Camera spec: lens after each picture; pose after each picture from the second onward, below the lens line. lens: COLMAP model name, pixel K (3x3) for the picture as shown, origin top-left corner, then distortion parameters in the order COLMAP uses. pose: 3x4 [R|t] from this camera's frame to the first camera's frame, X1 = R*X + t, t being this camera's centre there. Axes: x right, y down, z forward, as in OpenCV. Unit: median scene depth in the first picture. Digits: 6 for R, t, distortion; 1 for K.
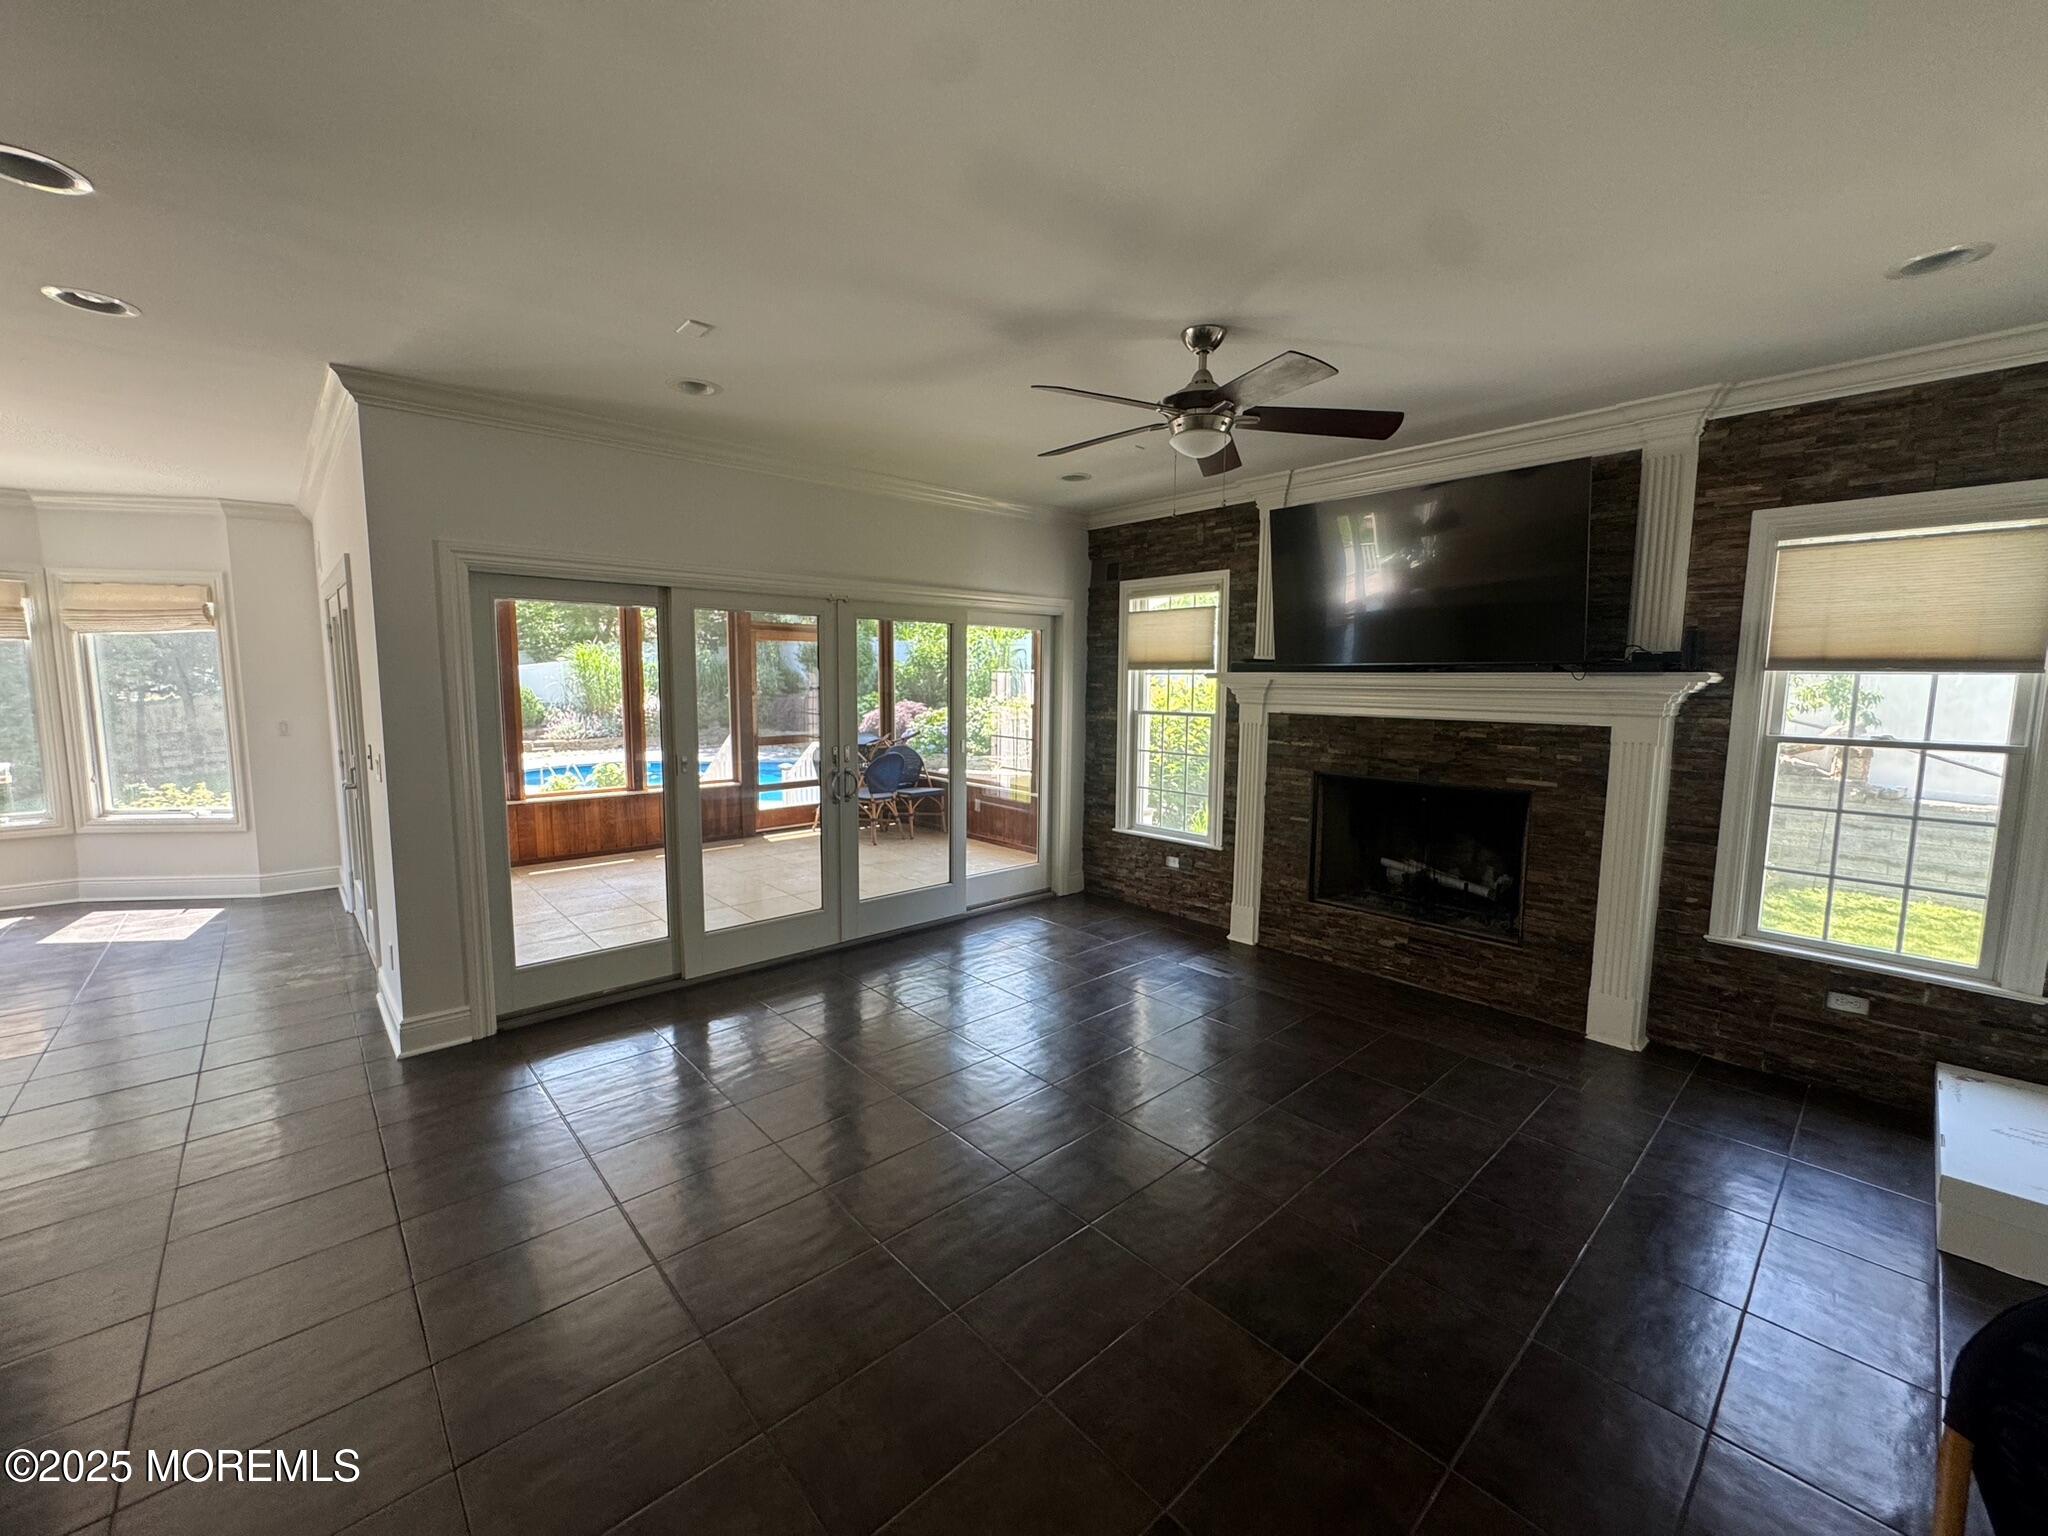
lens RADIAL K [[819.0, 0, 1020.5], [0, 819.0, 769.3], [0, 0, 1]] dist [-0.003873, 0.000871]
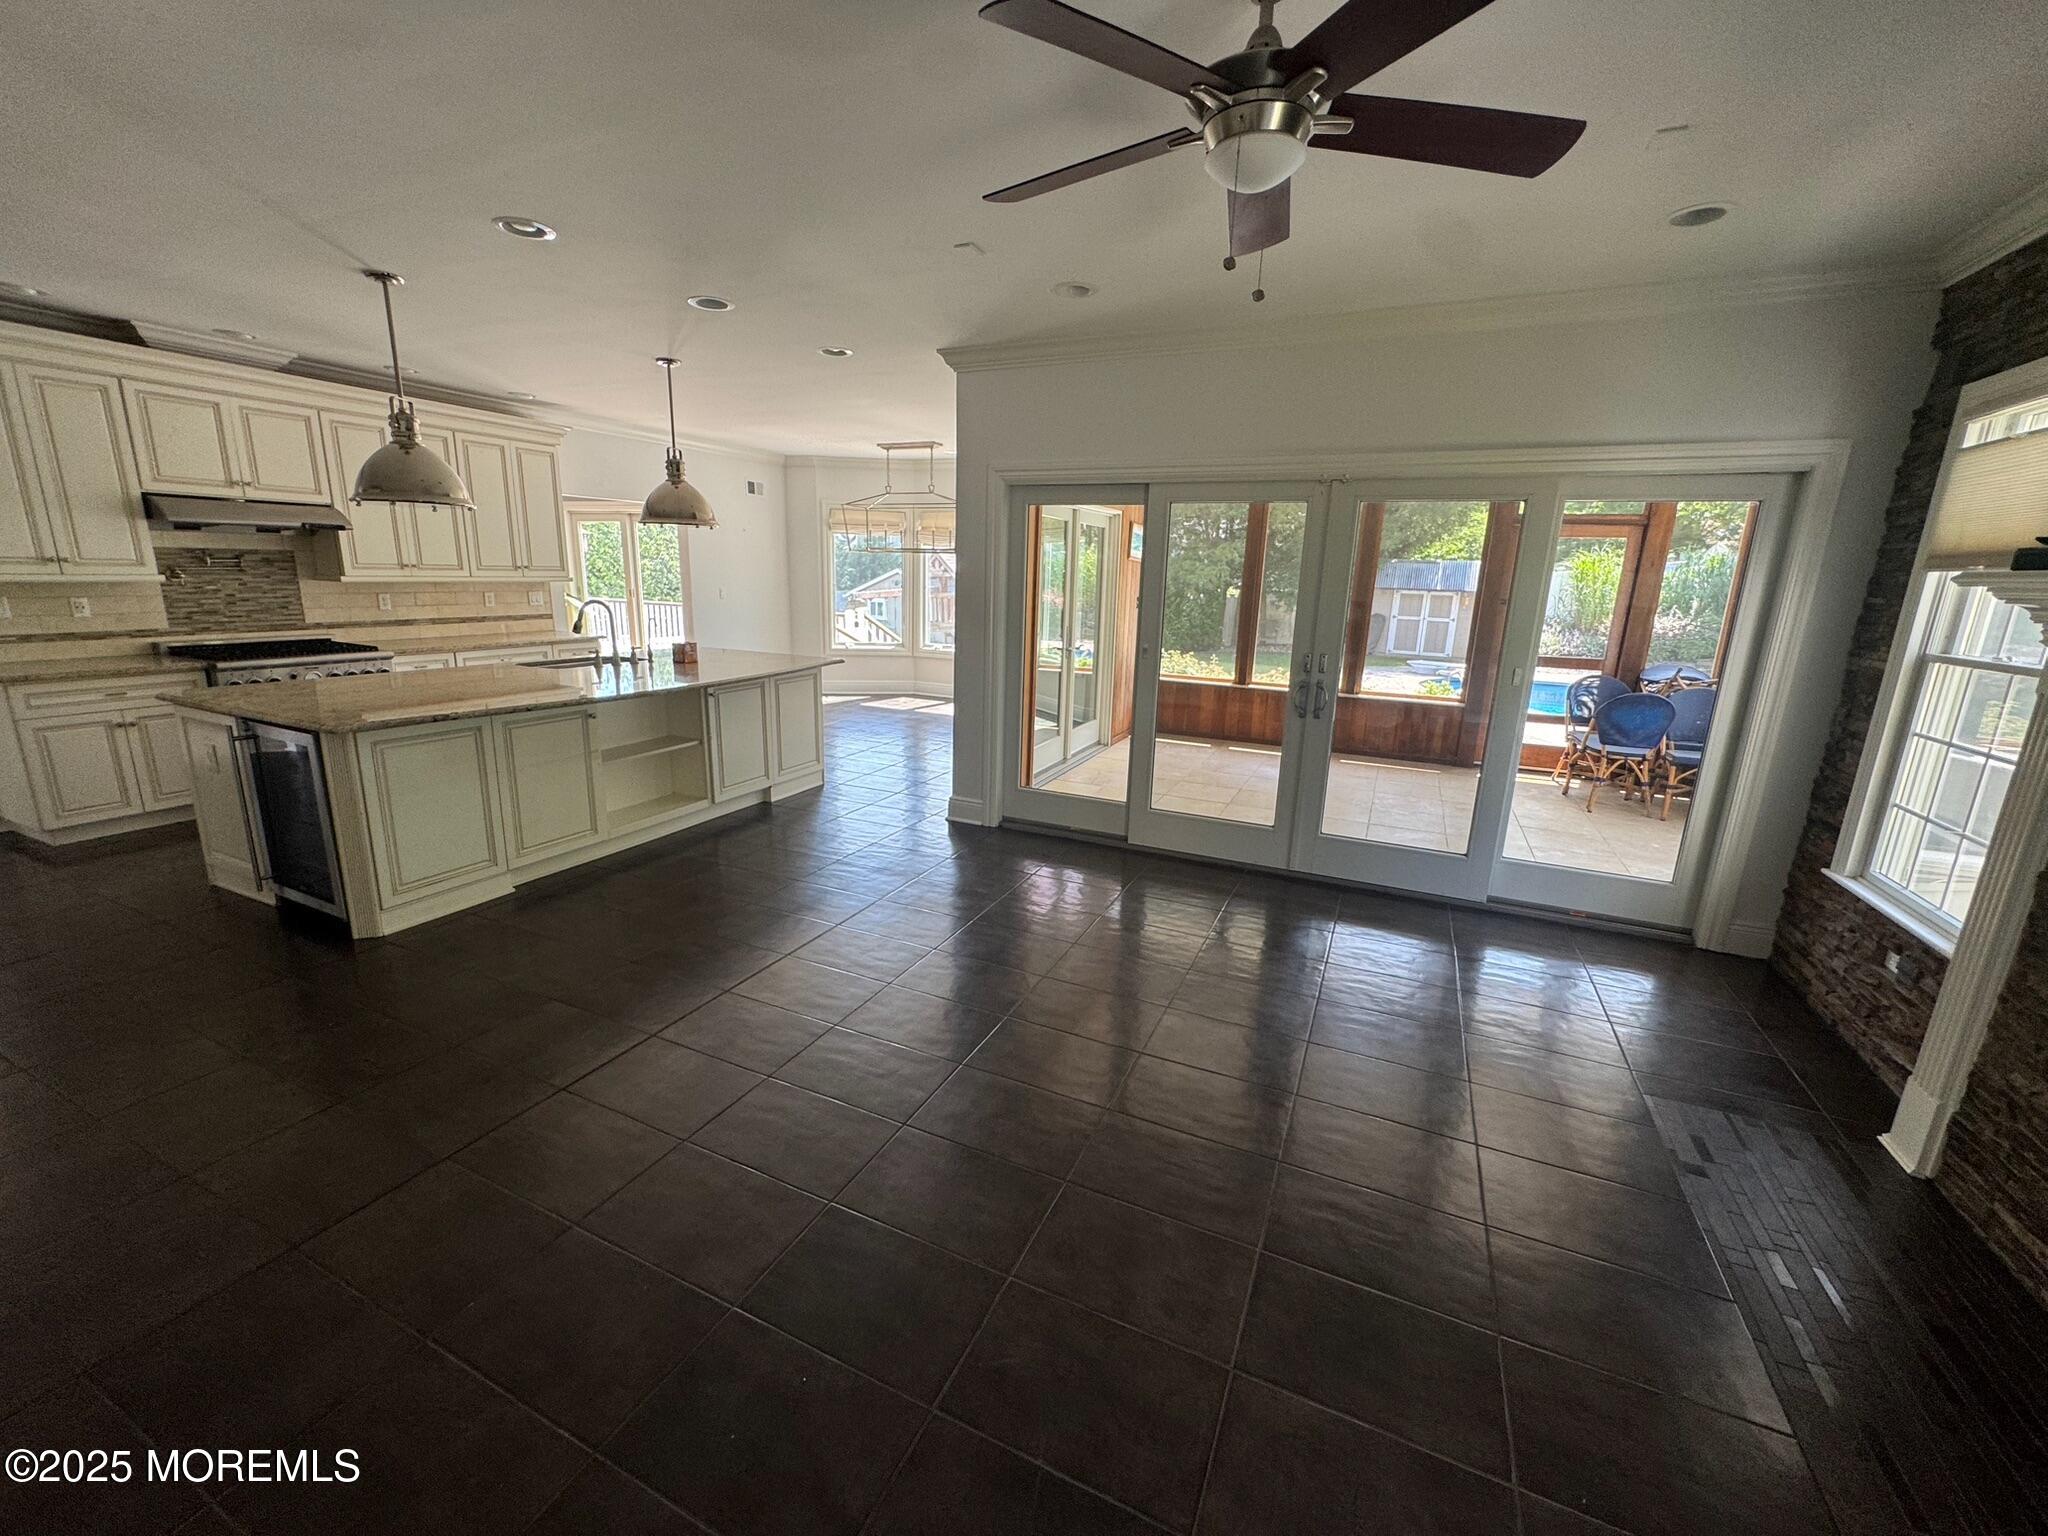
lens RADIAL K [[819.0, 0, 1021.9], [0, 819.0, 767.4], [0, 0, 1]] dist [-0.003873, 0.000871]
pose [[0.389709, 0.220612, -0.894124, 0.581317], [-0.128986, 0.974389, 0.184197, -0.037367], [0.911860, 0.043546, 0.408184, 0.447853]]
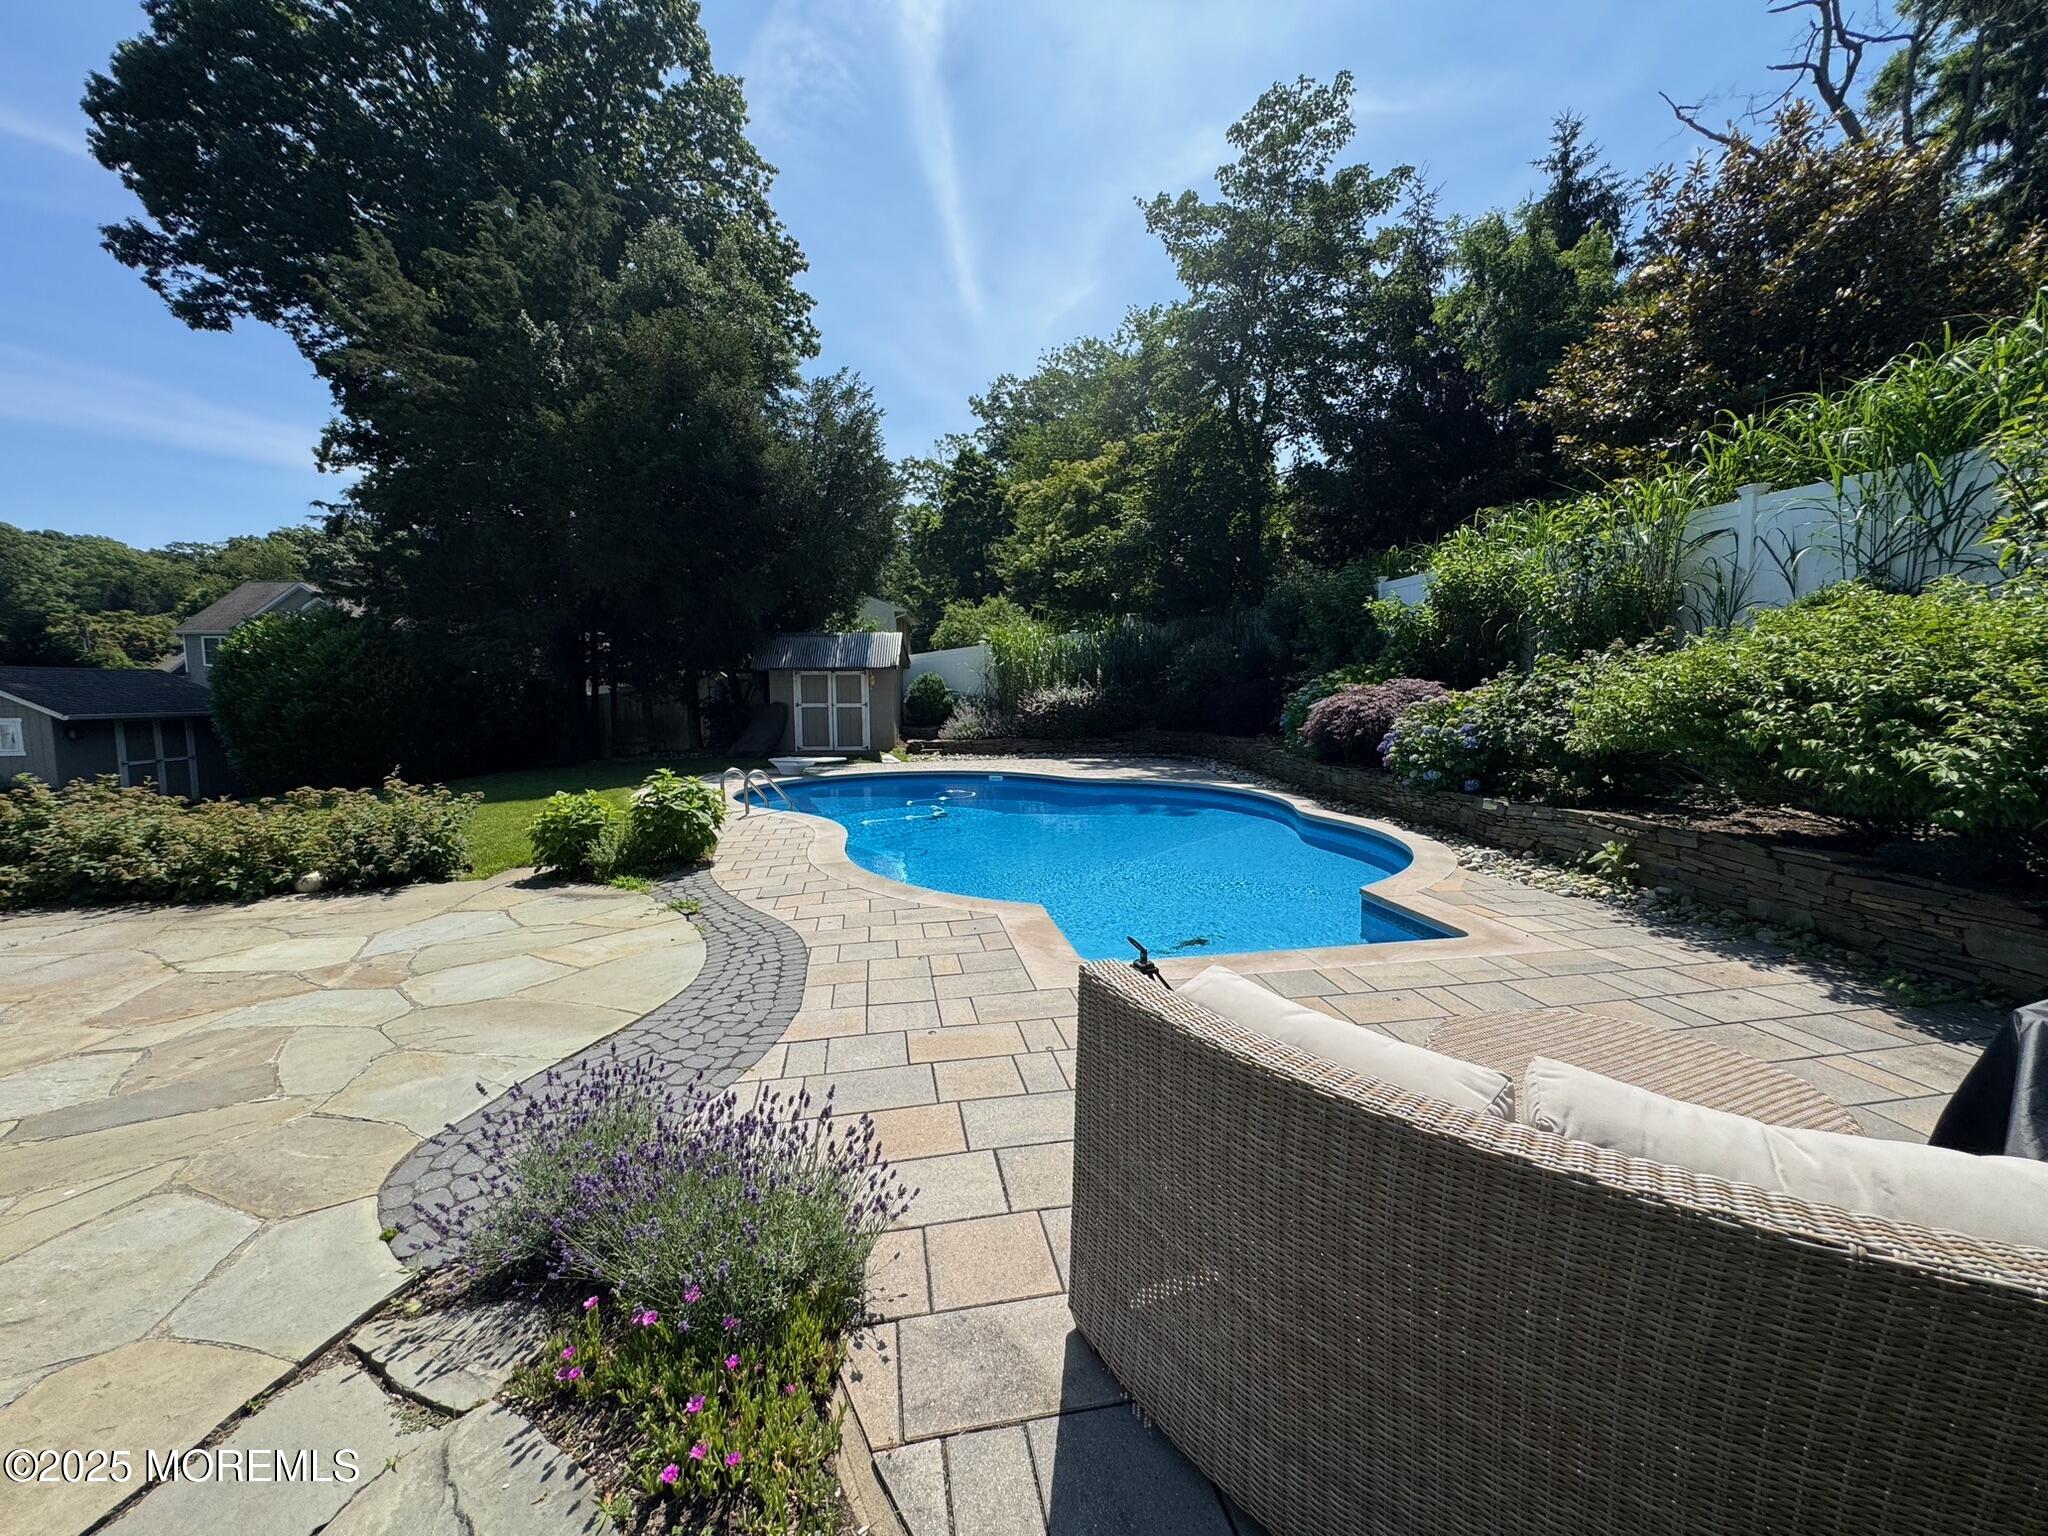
lens RADIAL K [[819.0, 0, 1024.1], [0, 819.0, 768.4], [0, 0, 1]] dist [-0.003873, 0.000871]
pose [[0.769461, 0.048221, -0.636871, 0.000811], [-0.057504, 0.998327, 0.006113, -0.105468], [0.636100, 0.031919, 0.770946, 2.726048]]
